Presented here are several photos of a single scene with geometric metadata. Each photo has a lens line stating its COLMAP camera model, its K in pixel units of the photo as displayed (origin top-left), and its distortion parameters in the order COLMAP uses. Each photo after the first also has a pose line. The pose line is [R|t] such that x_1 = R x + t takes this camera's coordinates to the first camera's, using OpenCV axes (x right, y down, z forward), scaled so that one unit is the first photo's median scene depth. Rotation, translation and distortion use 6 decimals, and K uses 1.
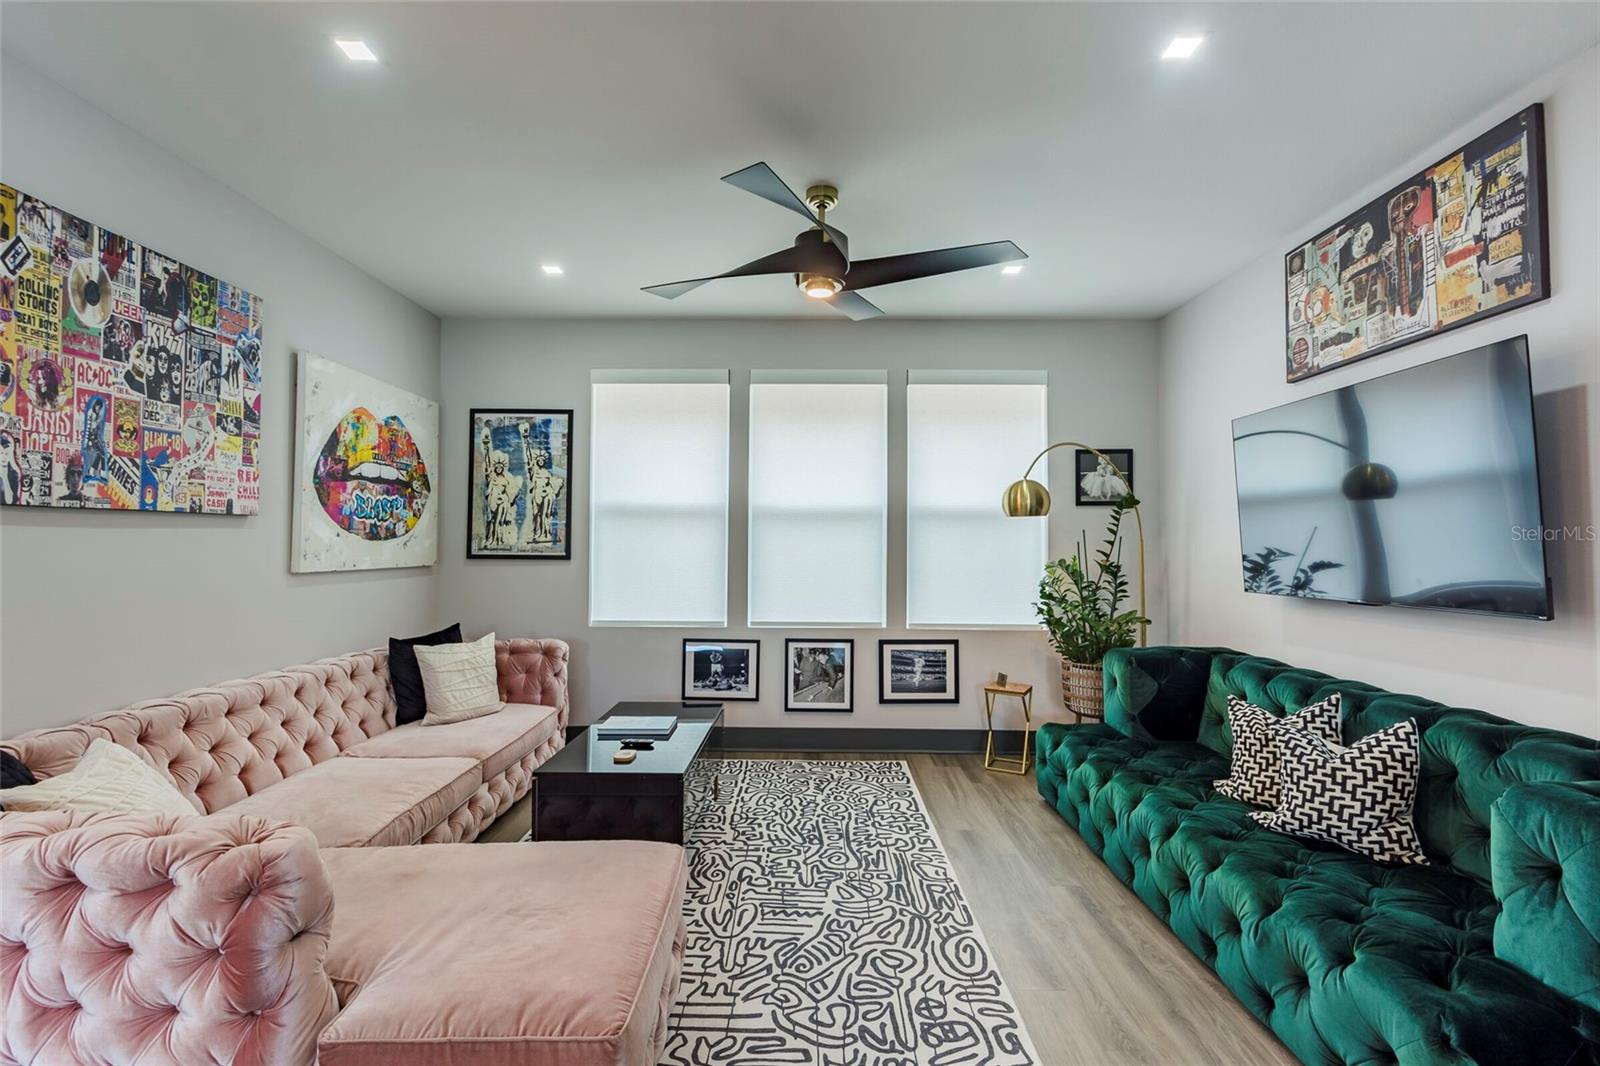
lens RADIAL K [[744.0, 0, 795.8], [0, 744.0, 526.2], [0, 0, 1]] dist [0.033430, -0.023311]
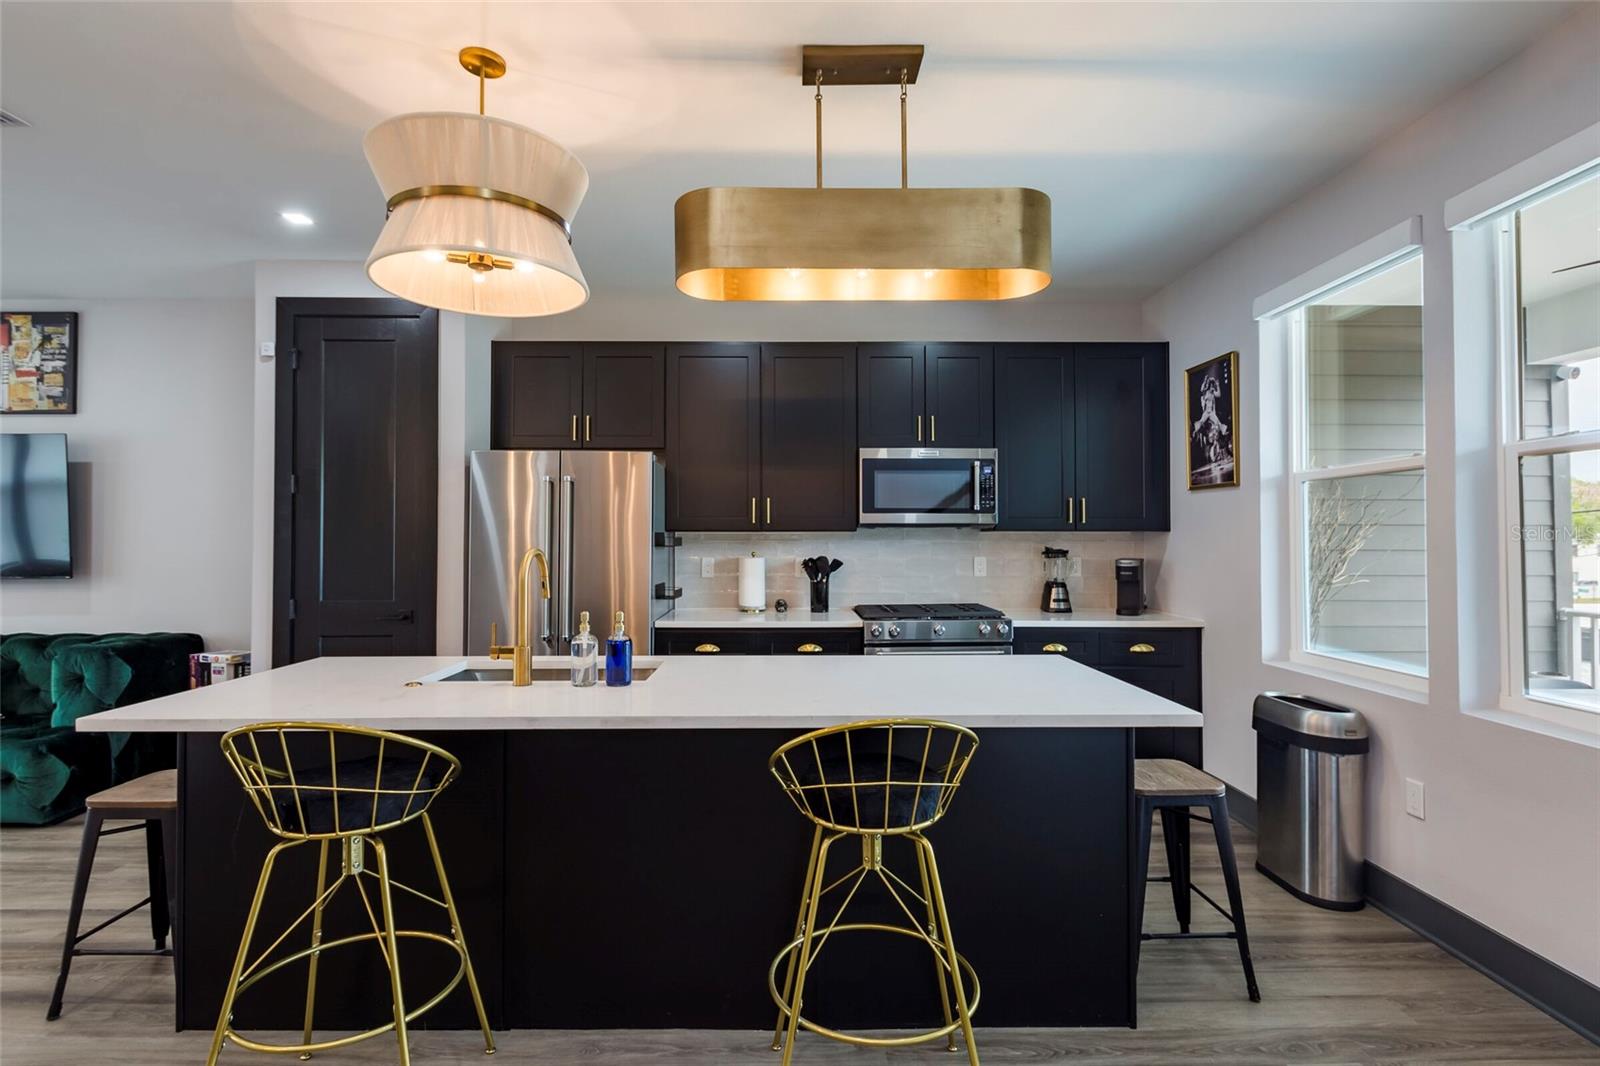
lens RADIAL K [[762.7, 0, 797.2], [0, 762.7, 526.9], [0, 0, 1]] dist [0.019593, -0.015192]
pose [[-0.024131, 0.014693, 0.999601, -0.784161], [-0.026242, 0.999538, -0.015326, -0.022325], [-0.999364, -0.026601, -0.023734, -0.635532]]
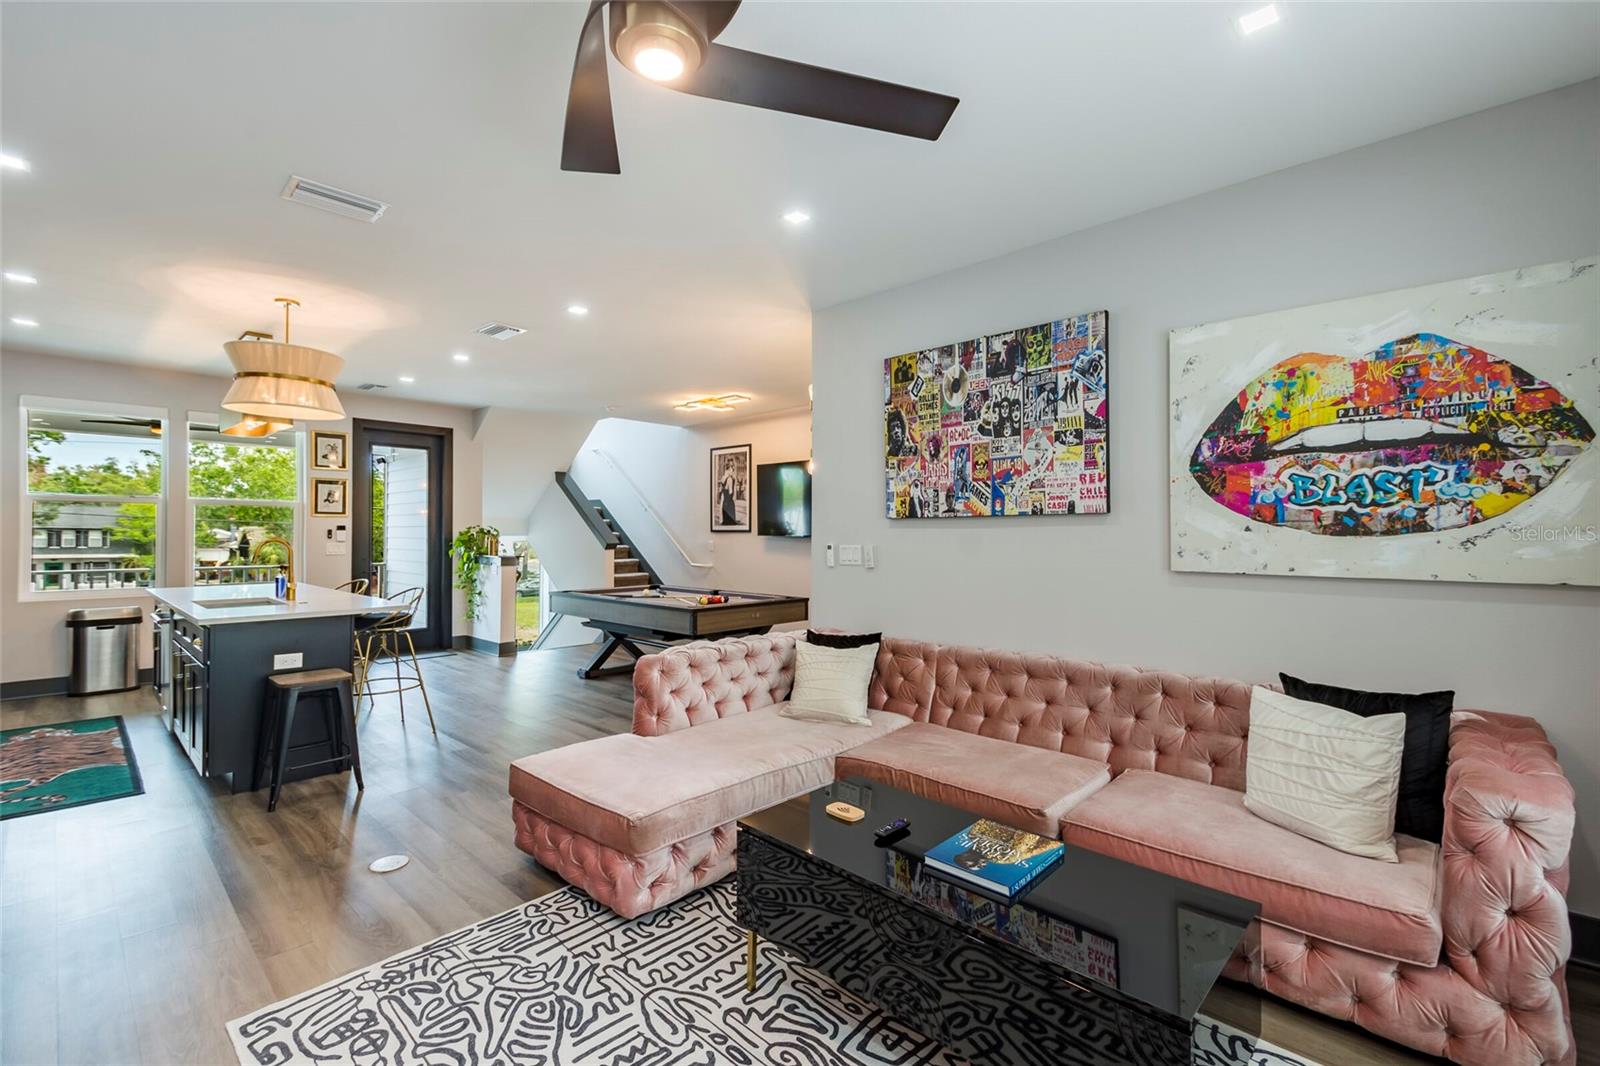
lens RADIAL K [[696.0, 0, 795.3], [0, 696.0, 526.2], [0, 0, 1]] dist [0.033014, -0.017861]
pose [[-0.680300, -0.011010, -0.732851, 0.334579], [0.014613, 0.999485, -0.028581, 0.028099], [0.732788, -0.030153, -0.679789, 1.426720]]
